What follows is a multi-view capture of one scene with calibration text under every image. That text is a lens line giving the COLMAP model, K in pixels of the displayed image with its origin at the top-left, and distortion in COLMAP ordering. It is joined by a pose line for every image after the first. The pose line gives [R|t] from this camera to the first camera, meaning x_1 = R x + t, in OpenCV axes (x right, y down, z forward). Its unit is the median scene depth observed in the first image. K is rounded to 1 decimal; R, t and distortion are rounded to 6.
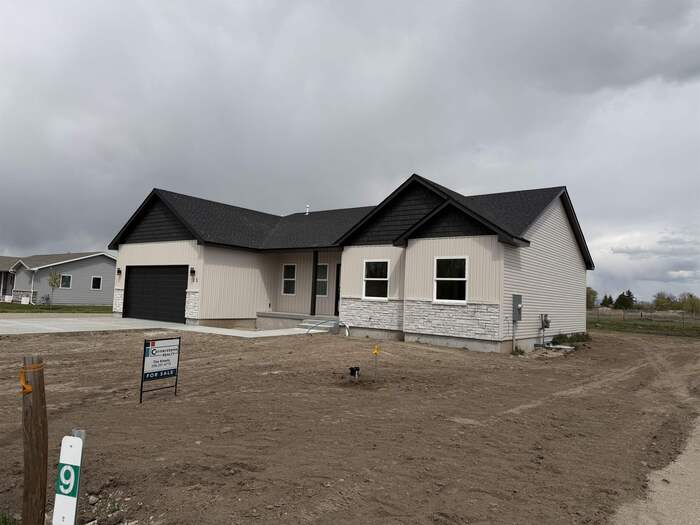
lens RADIAL K [[496.7, 0, 354.7], [0, 496.7, 262.0], [0, 0, 1]] dist [0.034275, -0.022850]
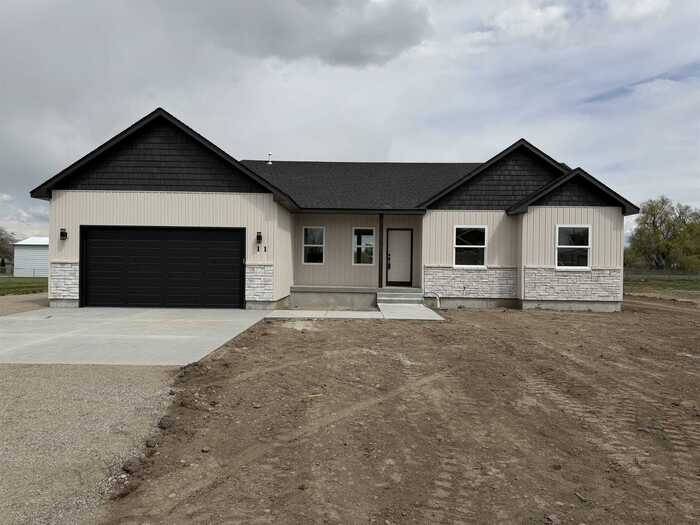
lens RADIAL K [[496.7, 0, 358.2], [0, 496.7, 274.3], [0, 0, 1]] dist [0.034275, -0.022850]
pose [[0.805194, -0.041532, 0.591556, -0.674531], [-0.023674, 0.994498, 0.102046, -0.004322], [-0.592539, -0.096171, 0.799780, 0.349548]]
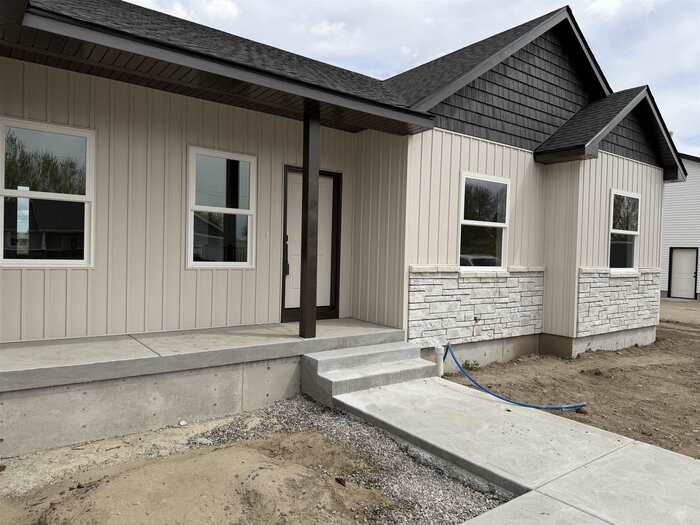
lens RADIAL K [[496.7, 0, 348.4], [0, 496.7, 262.2], [0, 0, 1]] dist [0.034275, -0.022850]
pose [[0.257625, -0.052838, 0.964799, -0.379057], [-0.085067, 0.993386, 0.077118, 0.042760], [-0.962493, -0.101940, 0.251426, 0.971657]]
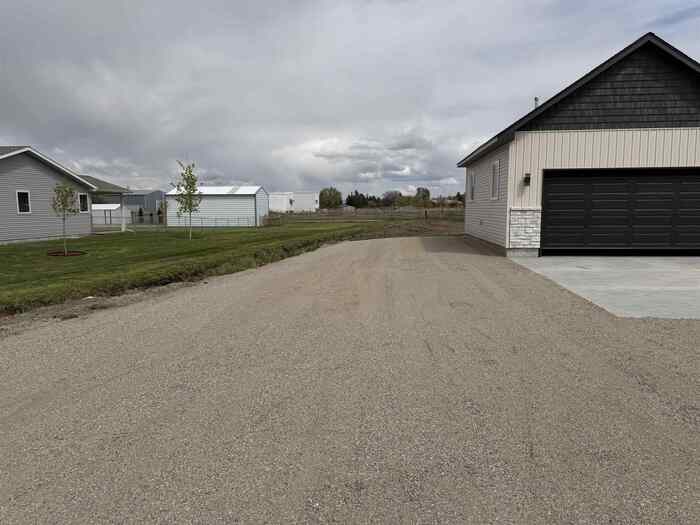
lens RADIAL K [[496.7, 0, 346.7], [0, 496.7, 262.0], [0, 0, 1]] dist [0.034275, -0.022850]
pose [[0.866472, -0.098506, 0.489410, -1.169554], [0.003520, 0.981521, 0.191323, 0.001793], [-0.499212, -0.164054, 0.850807, 0.733732]]
